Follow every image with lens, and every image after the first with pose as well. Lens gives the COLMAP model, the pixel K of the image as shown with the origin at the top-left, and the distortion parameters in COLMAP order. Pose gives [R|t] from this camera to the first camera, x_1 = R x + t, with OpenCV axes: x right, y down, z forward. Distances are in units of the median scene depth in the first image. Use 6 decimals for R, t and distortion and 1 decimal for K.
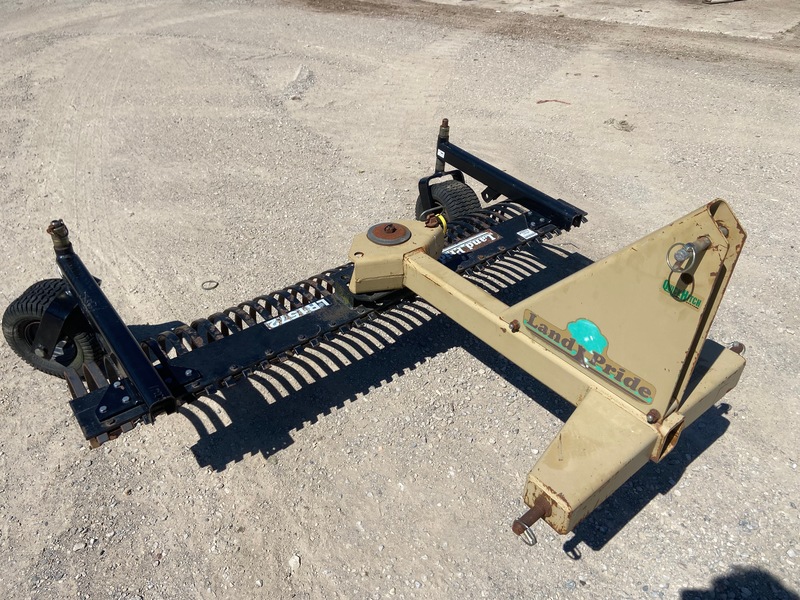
lens RADIAL K [[597.2, 0, 400.0], [0, 597.2, 300.0], [0, 0, 1]] dist [0.125858, -0.149119]
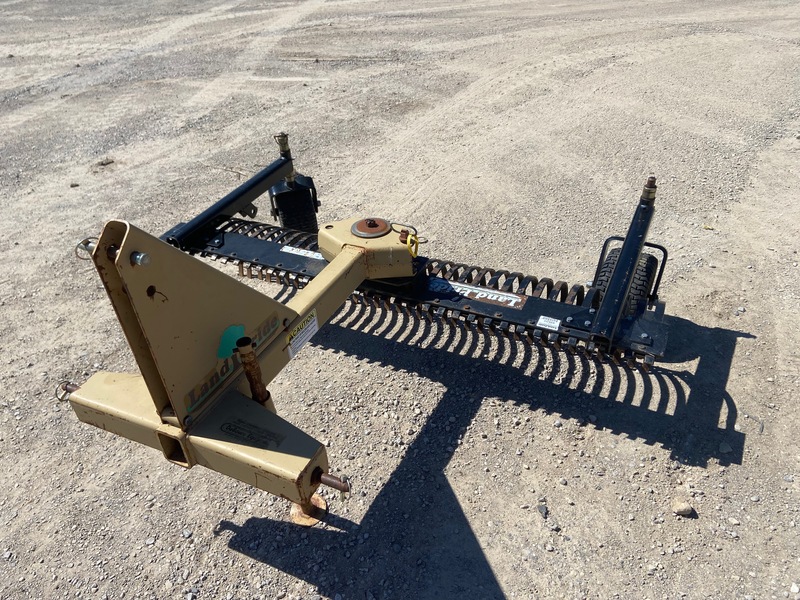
lens RADIAL K [[595.3, 0, 399.9], [0, 595.3, 309.6], [0, 0, 1]] dist [0.122062, -0.141230]
pose [[0.425440, 0.495602, -0.757218, 0.905163], [-0.474036, 0.834787, 0.280036, -0.318030], [0.770903, 0.239810, 0.590085, 0.444867]]
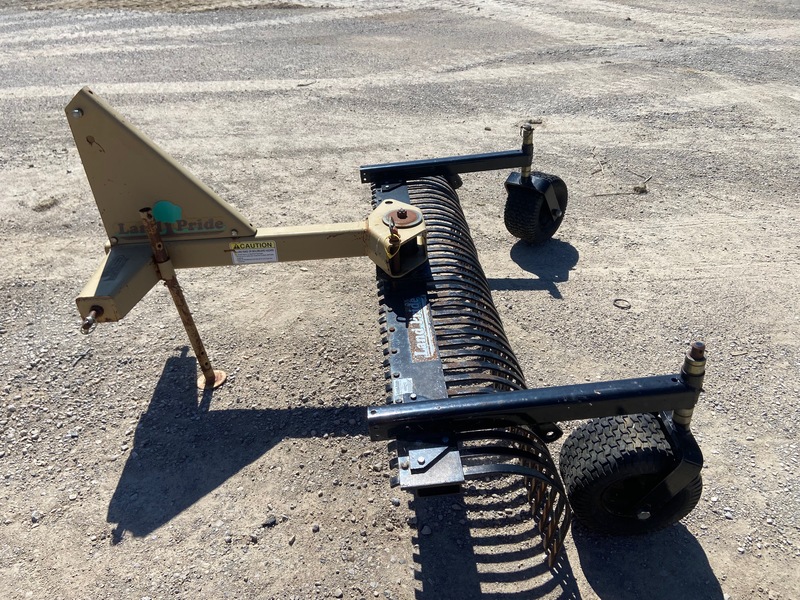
lens RADIAL K [[595.3, 0, 399.9], [0, 595.3, 309.6], [0, 0, 1]] dist [0.122062, -0.141230]
pose [[-0.574243, 0.465899, -0.673189, 0.800081], [-0.457447, 0.499345, 0.735796, -0.833579], [0.678961, 0.730474, -0.073621, 1.214060]]
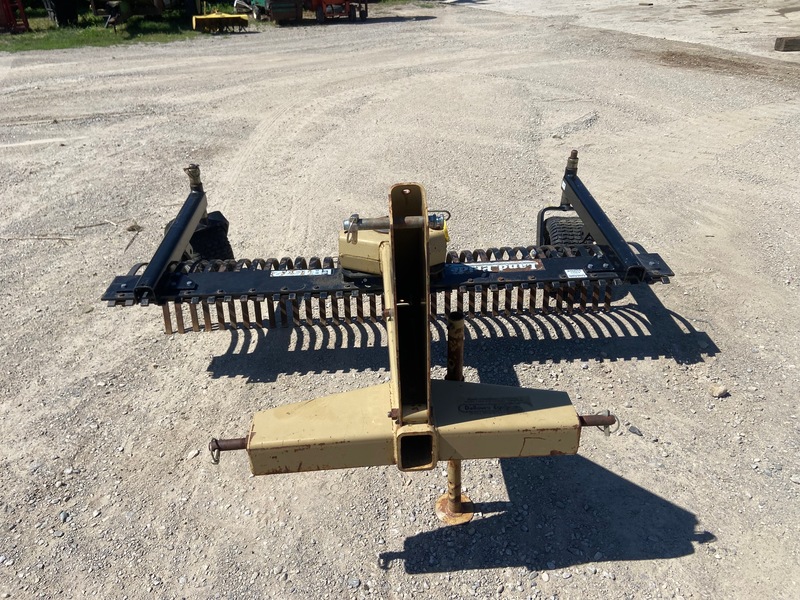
lens RADIAL K [[595.3, 0, 399.9], [0, 595.3, 309.6], [0, 0, 1]] dist [0.122062, -0.141230]
pose [[0.812551, 0.276984, -0.512876, 0.590504], [-0.310389, 0.950366, 0.021505, 0.006131], [0.493376, 0.141717, 0.858193, 0.116022]]
